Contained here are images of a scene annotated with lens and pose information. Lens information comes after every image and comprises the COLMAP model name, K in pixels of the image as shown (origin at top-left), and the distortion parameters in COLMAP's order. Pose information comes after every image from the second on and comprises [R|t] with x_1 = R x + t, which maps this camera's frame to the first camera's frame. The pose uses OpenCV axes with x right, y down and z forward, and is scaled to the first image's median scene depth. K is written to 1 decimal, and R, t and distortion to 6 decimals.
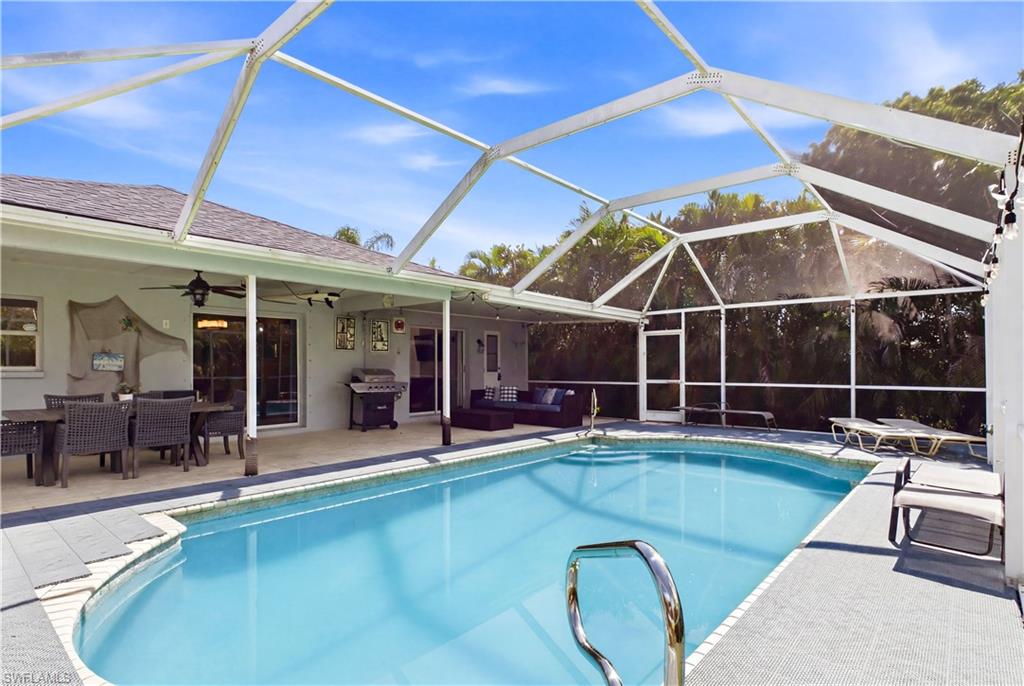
lens RADIAL K [[522.7, 0, 511.3], [0, 522.7, 363.2], [0, 0, 1]] dist [0.001440, 0.000188]
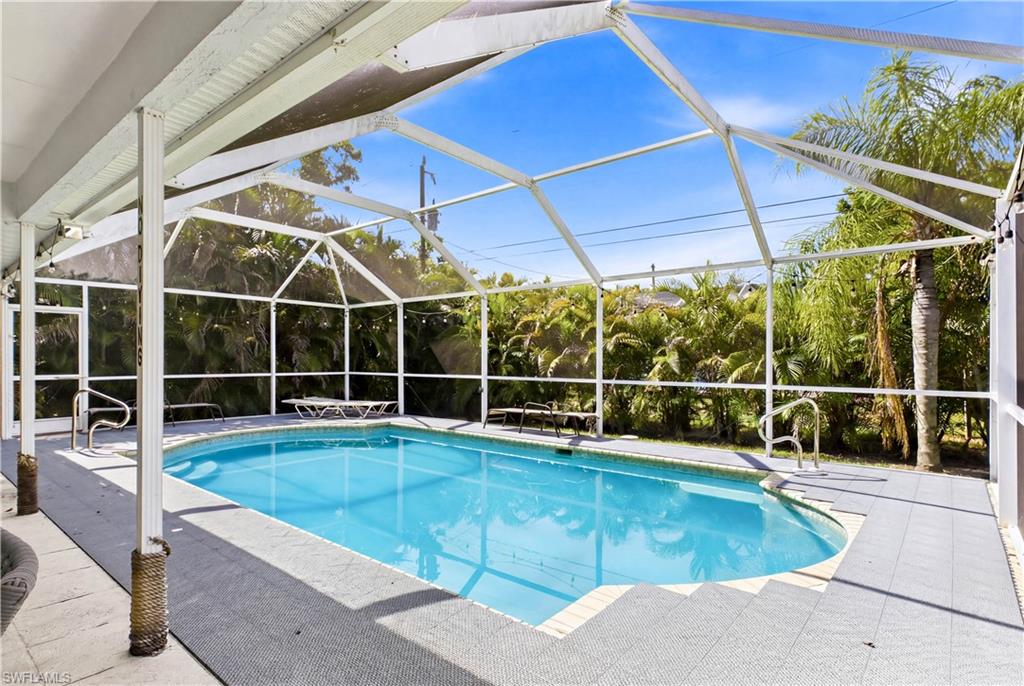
lens RADIAL K [[522.7, 0, 511.3], [0, 522.7, 363.2], [0, 0, 1]] dist [0.001440, 0.000188]
pose [[-0.022730, -0.008532, 0.999705, -0.456169], [-0.007987, 0.999933, 0.008352, 0.004627], [-0.999710, -0.007795, -0.022796, 0.393192]]
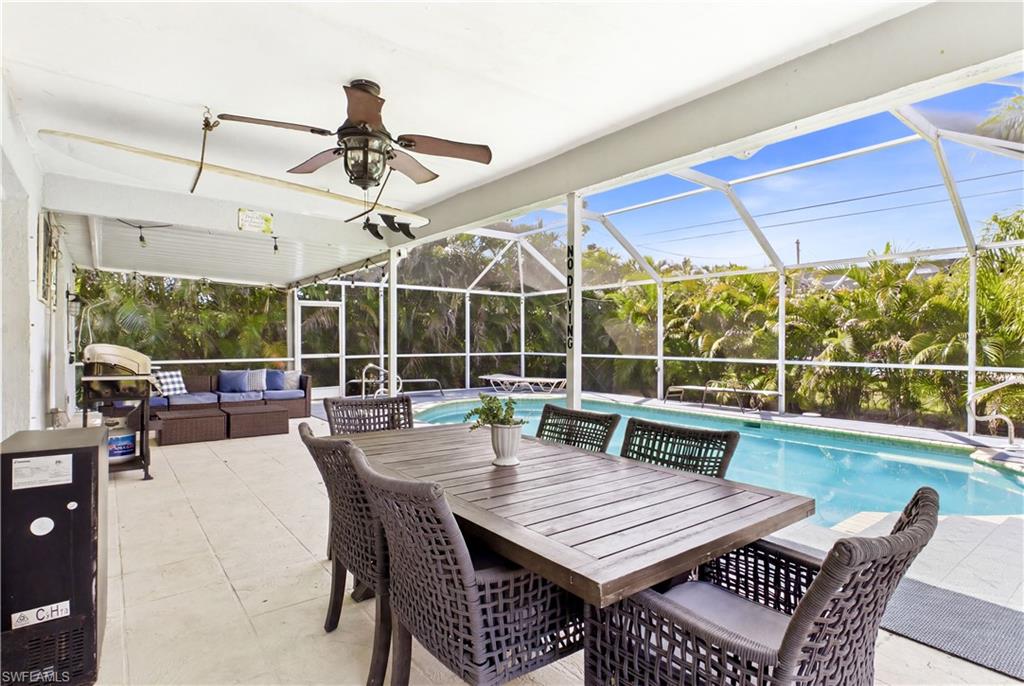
lens RADIAL K [[522.7, 0, 512.9], [0, 522.7, 345.0], [0, 0, 1]] dist [0.000653, 0.000298]
pose [[0.192374, -0.009604, 0.981275, -0.578759], [-0.005956, 0.999922, 0.010955, 0.003243], [-0.981304, -0.007952, 0.192302, 0.498648]]
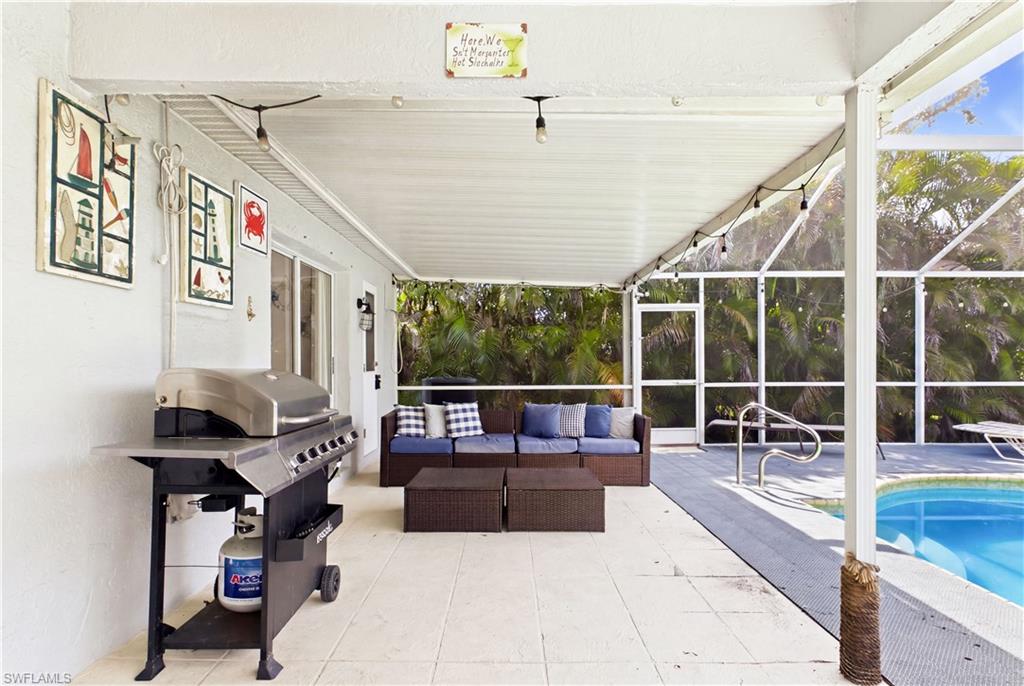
lens RADIAL K [[522.7, 0, 511.3], [0, 522.7, 363.2], [0, 0, 1]] dist [0.001440, 0.000188]
pose [[0.750906, -0.005001, 0.660391, -0.293817], [-0.000695, 0.999965, 0.008363, 0.005448], [-0.660409, -0.006739, 0.750876, 0.662937]]
